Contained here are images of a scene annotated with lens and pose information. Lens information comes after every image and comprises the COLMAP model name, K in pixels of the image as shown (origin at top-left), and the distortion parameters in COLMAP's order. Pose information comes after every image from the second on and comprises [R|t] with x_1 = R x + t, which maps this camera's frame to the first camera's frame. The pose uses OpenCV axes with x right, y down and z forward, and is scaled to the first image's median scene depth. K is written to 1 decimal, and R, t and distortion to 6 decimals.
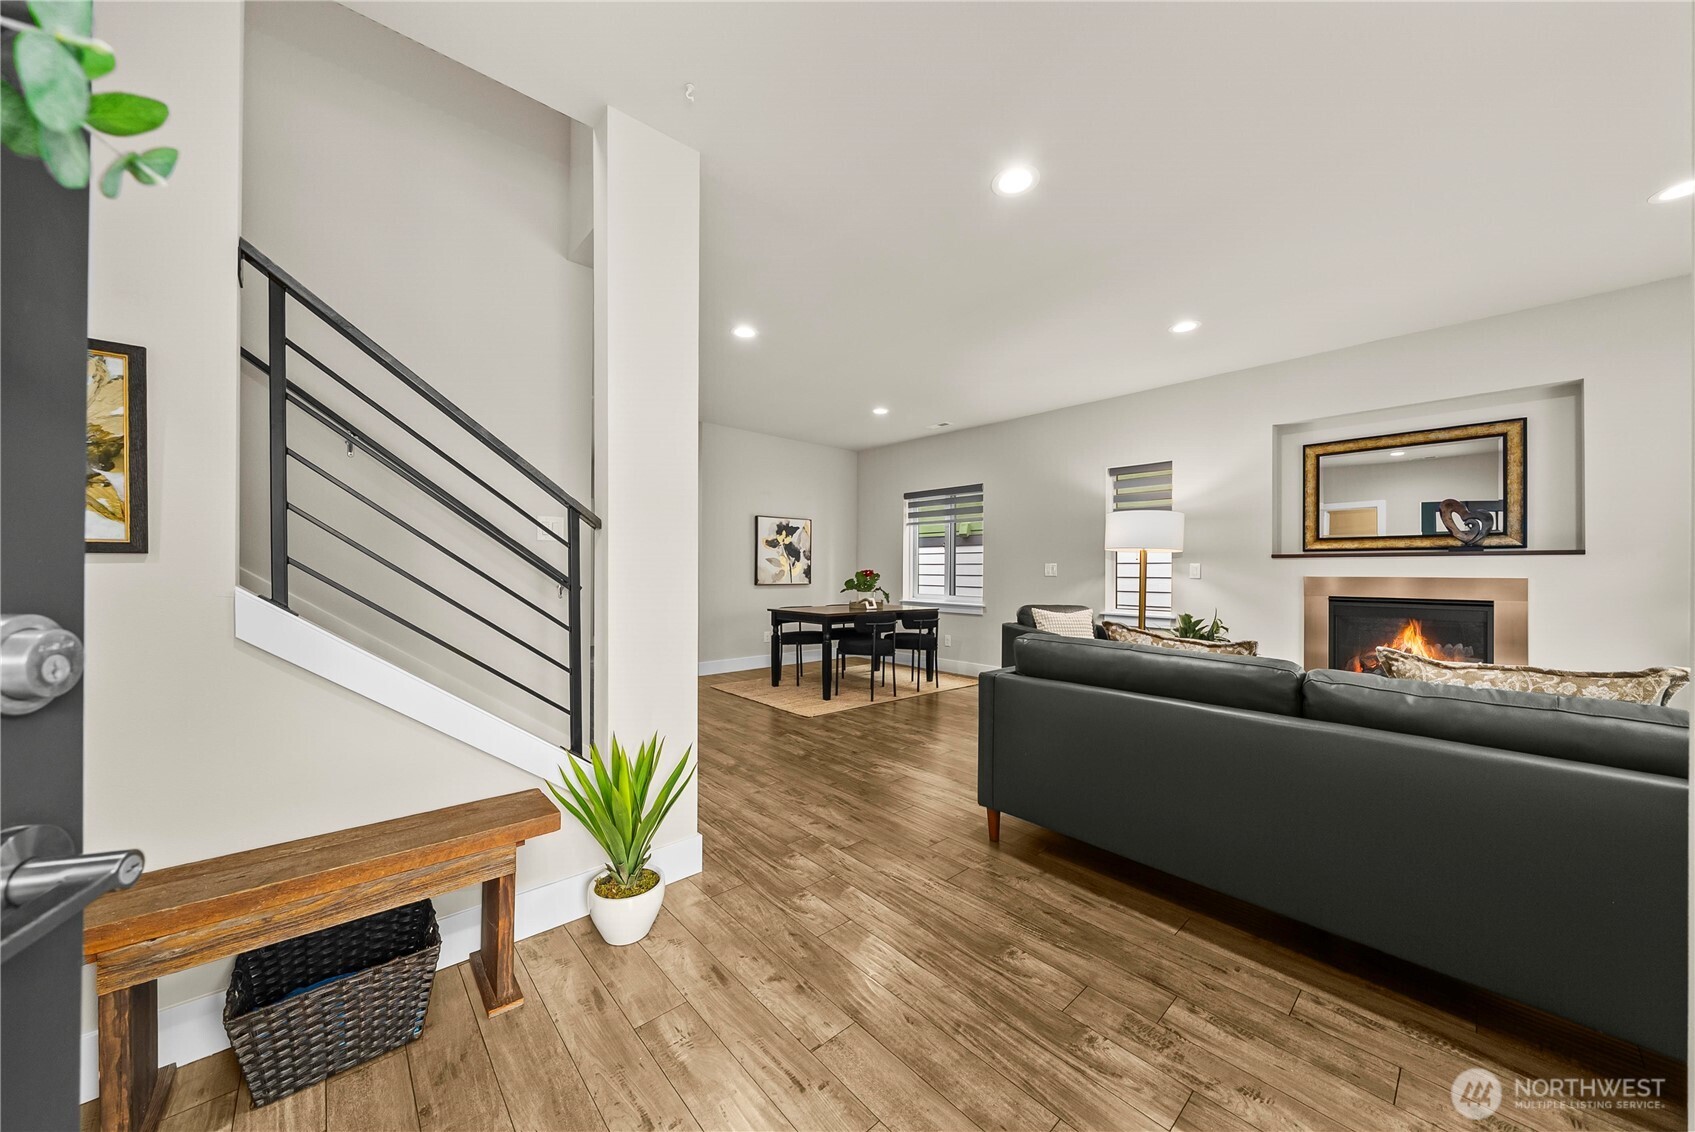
lens RADIAL K [[584.6, 0, 844.7], [0, 584.6, 568.6], [0, 0, 1]] dist [-0.007104, -0.000055]
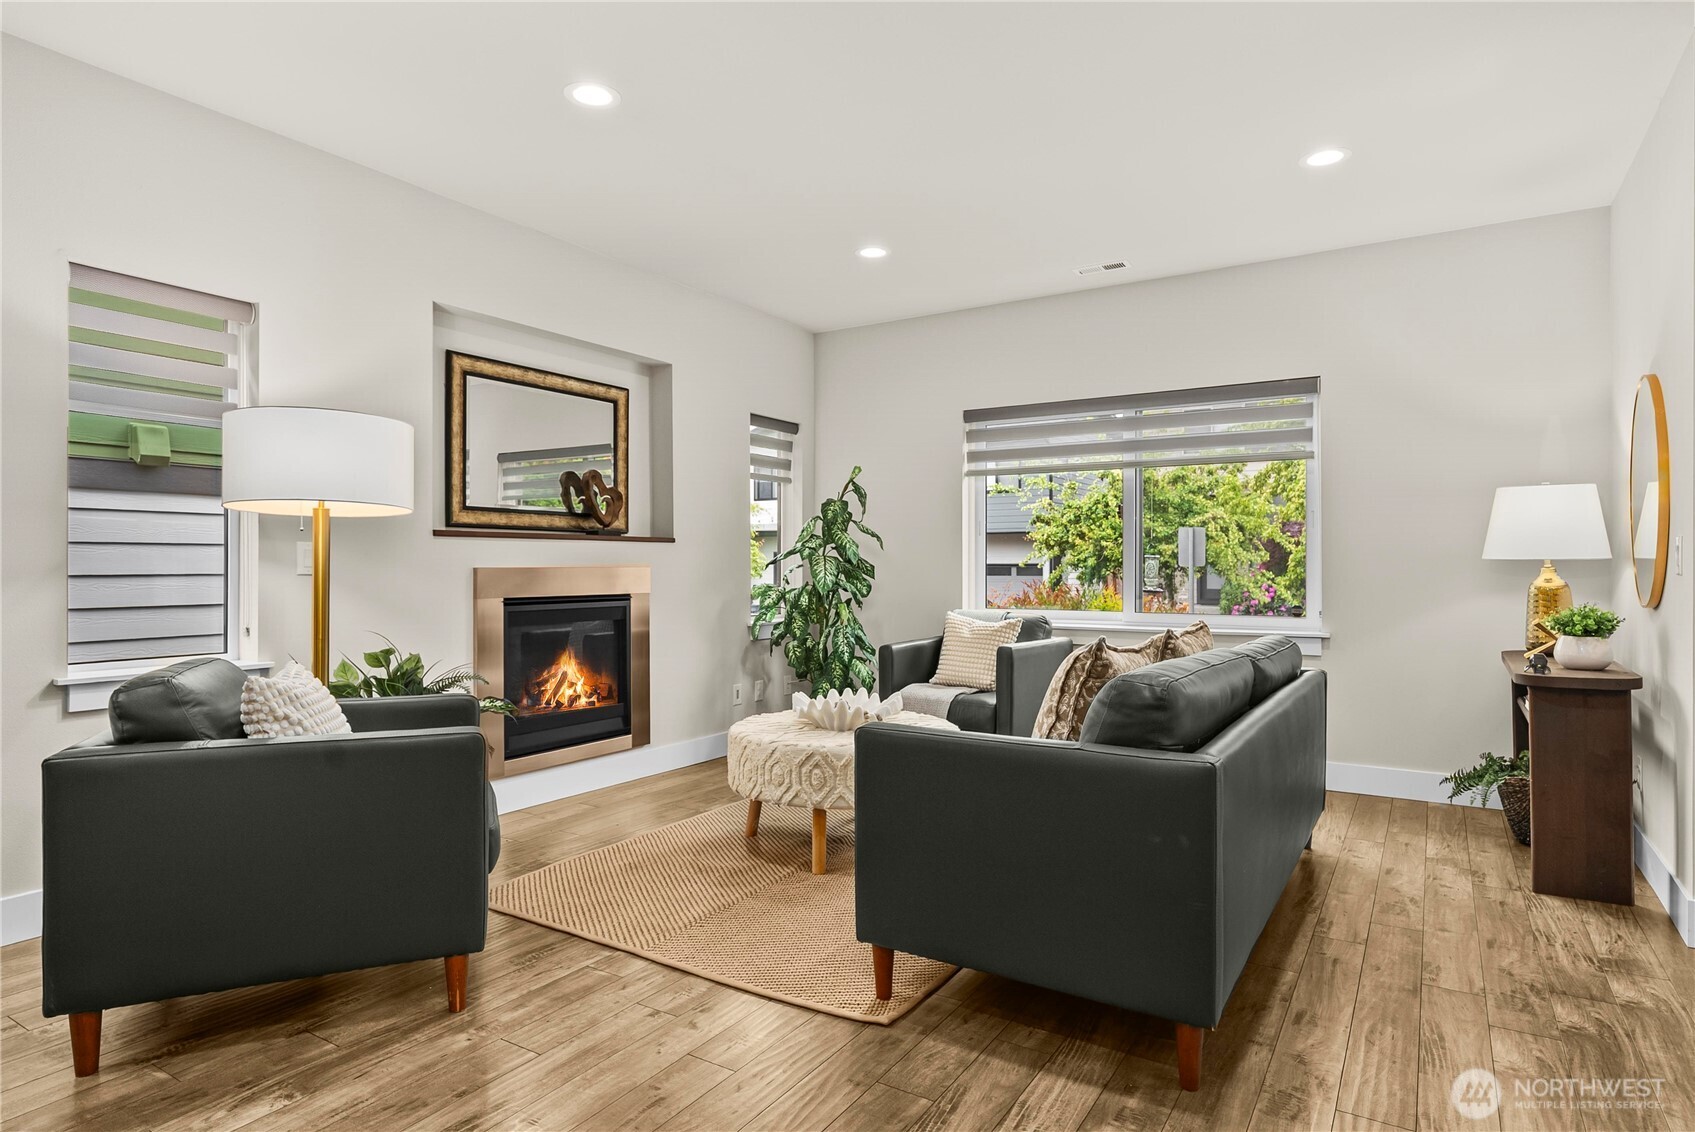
lens RADIAL K [[929.8, 0, 847.5], [0, 929.8, 566.0], [0, 0, 1]] dist [0.000931, -0.000108]
pose [[-0.273462, -0.005923, 0.961865, -0.231826], [-0.005627, 0.999974, 0.004558, 0.005029], [-0.961866, -0.004165, -0.273488, 0.798812]]
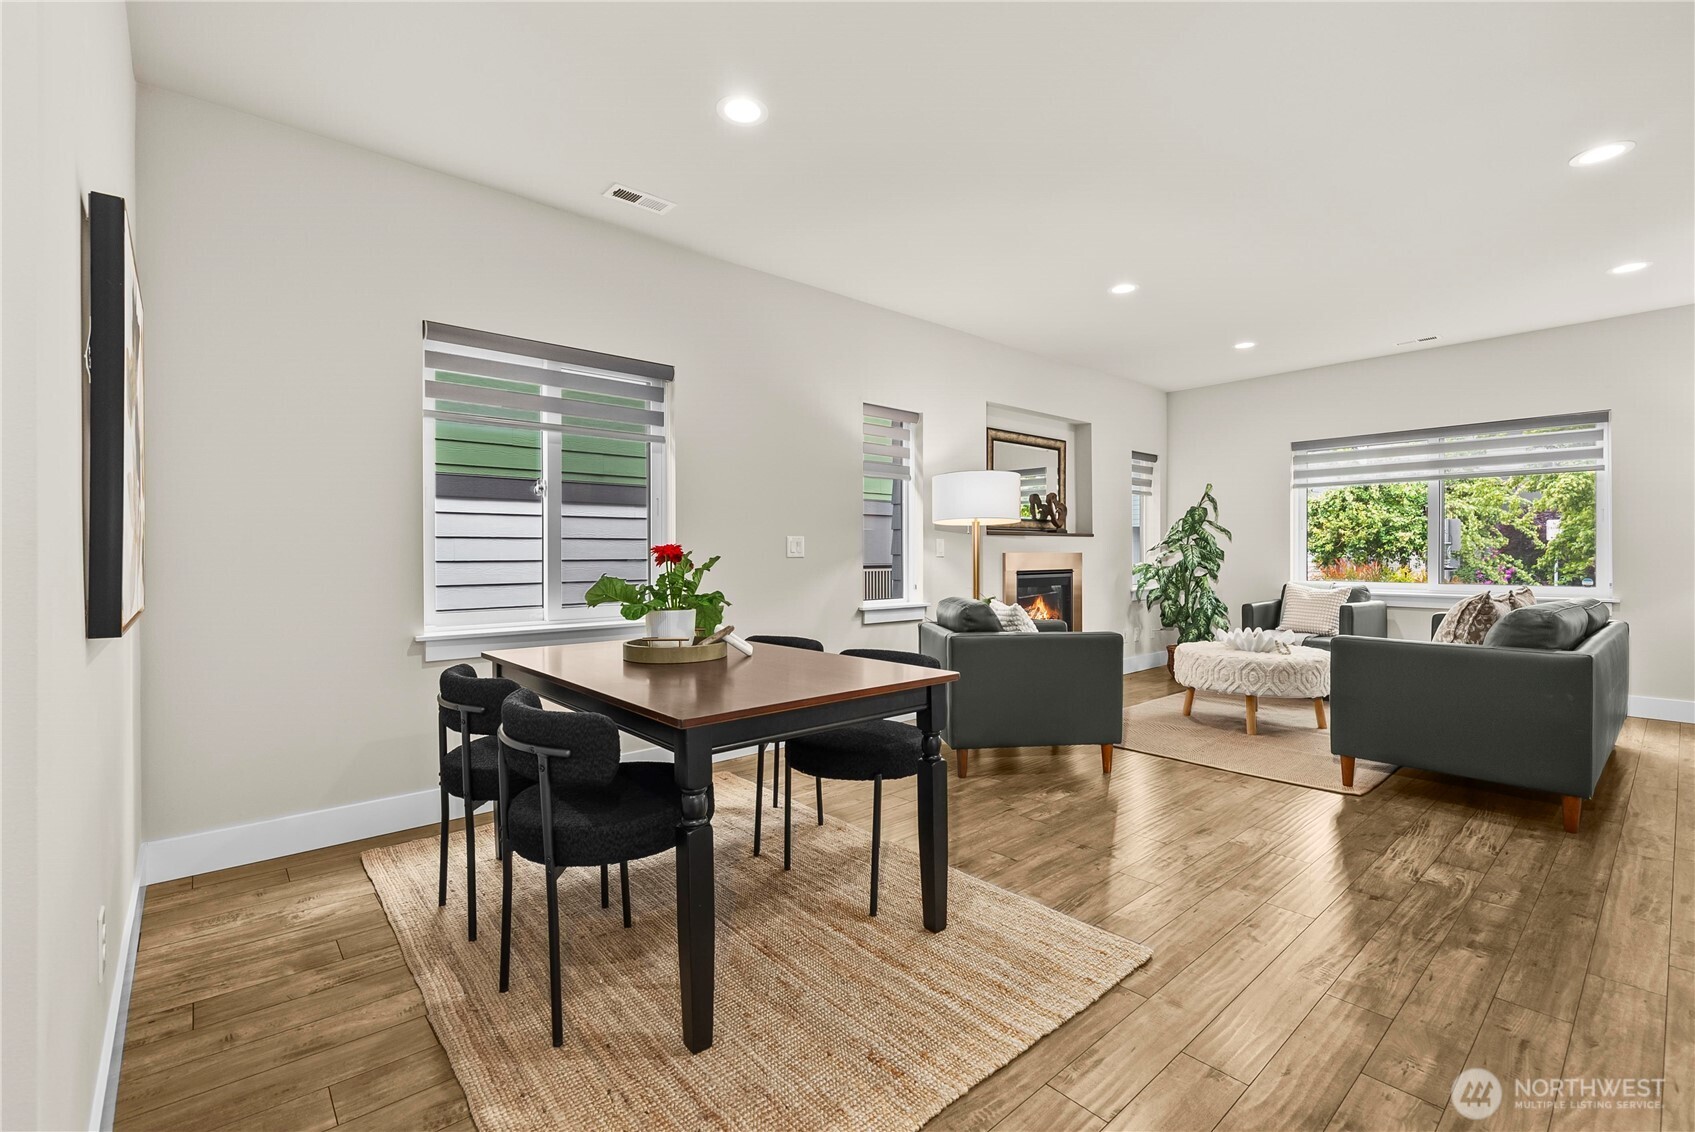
lens RADIAL K [[740.0, 0, 851.7], [0, 740.0, 555.1], [0, 0, 1]] dist [0.002091, 0.000192]
pose [[0.006614, -0.009038, 0.999937, -0.496861], [-0.000784, 0.999959, 0.009044, 0.005447], [-0.999978, -0.000844, 0.006606, 1.136682]]
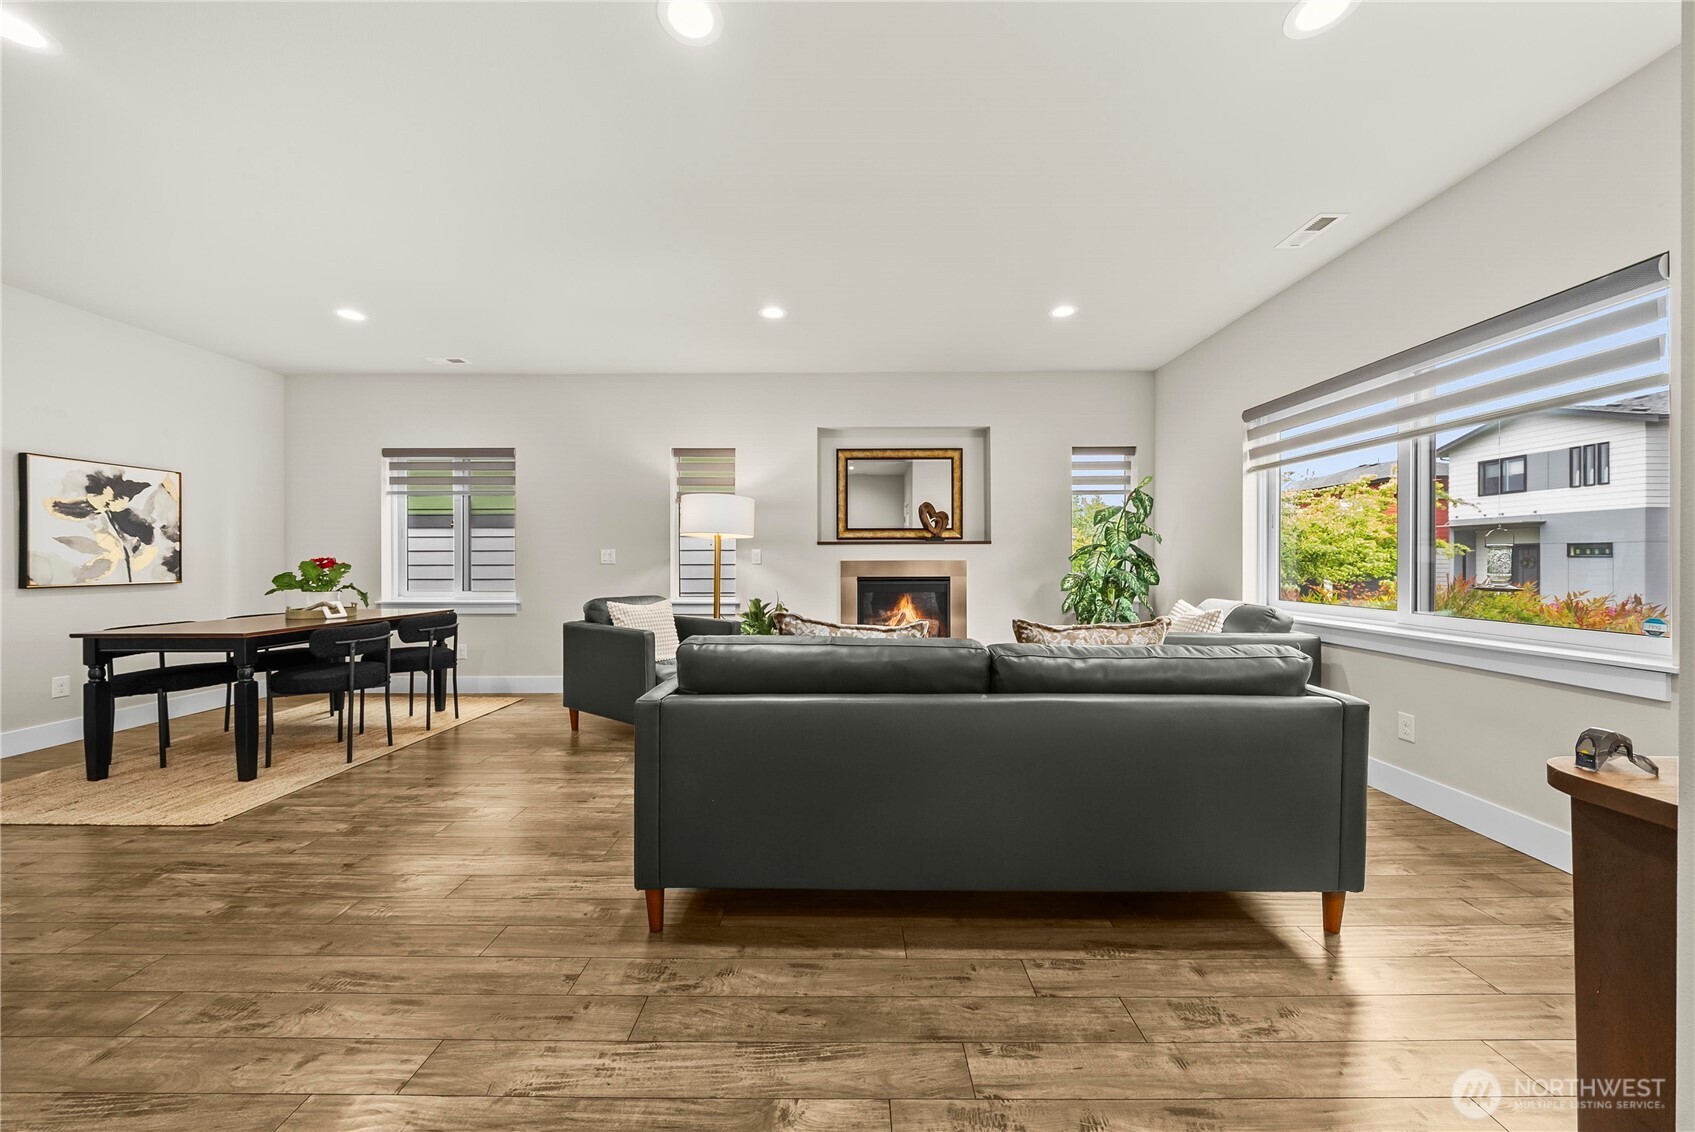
lens RADIAL K [[578.9, 0, 849.7], [0, 578.9, 561.6], [0, 0, 1]] dist [-0.005612, 0.000276]
pose [[0.669729, -0.010012, 0.742538, -0.056767], [0.004355, 0.999945, 0.009556, 0.003960], [-0.742593, -0.003166, 0.669736, 0.184448]]
